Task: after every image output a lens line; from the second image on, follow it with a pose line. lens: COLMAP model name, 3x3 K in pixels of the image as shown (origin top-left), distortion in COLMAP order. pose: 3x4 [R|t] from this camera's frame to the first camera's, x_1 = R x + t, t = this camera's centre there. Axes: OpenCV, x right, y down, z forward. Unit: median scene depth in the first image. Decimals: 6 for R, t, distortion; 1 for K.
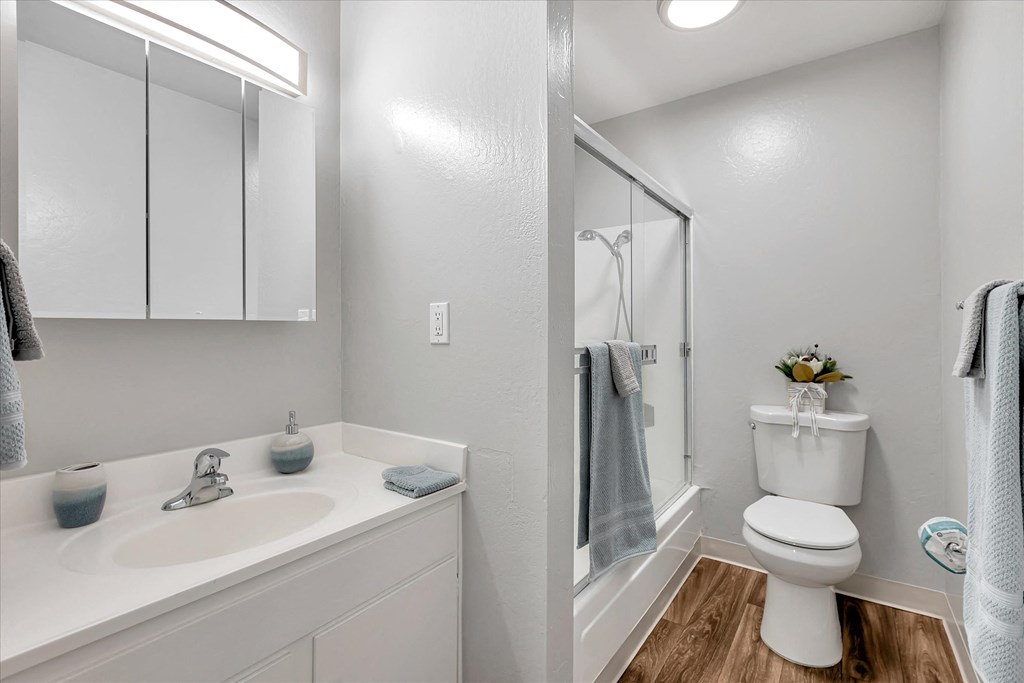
lens RADIAL K [[466.6, 0, 511.6], [0, 466.6, 329.7], [0, 0, 1]] dist [-0.000455, 0.000099]
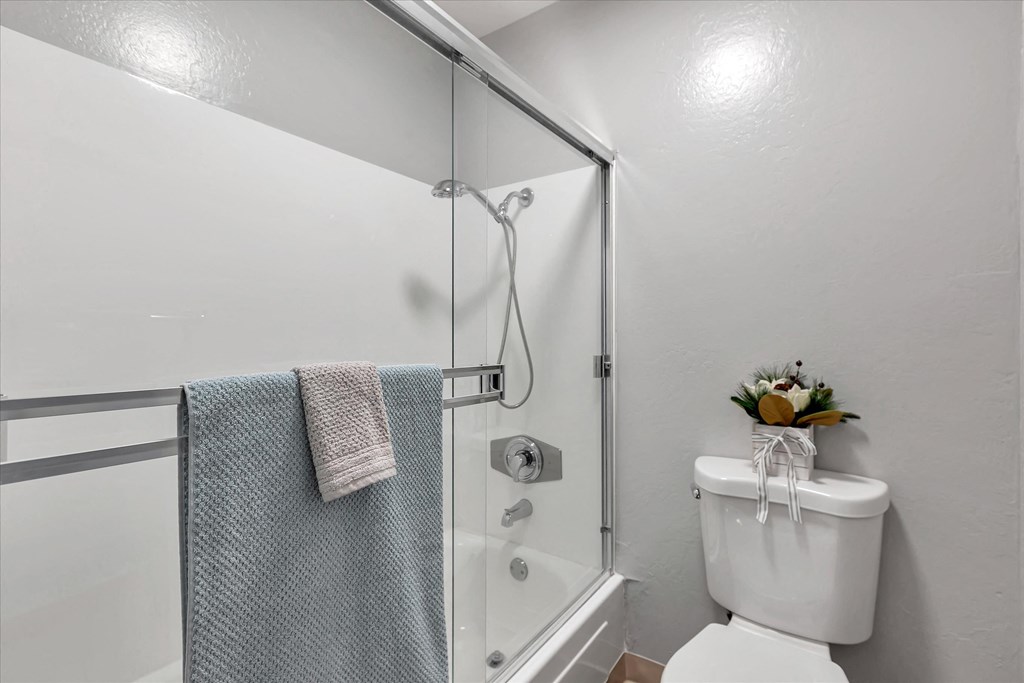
lens RADIAL K [[468.9, 0, 517.6], [0, 468.9, 338.8], [0, 0, 1]] dist [0.000378, 0.000144]
pose [[0.999865, -0.002114, 0.016273, 0.288560], [0.001945, 0.999944, 0.010393, -0.003059], [-0.016294, -0.010360, 0.999814, 0.414512]]
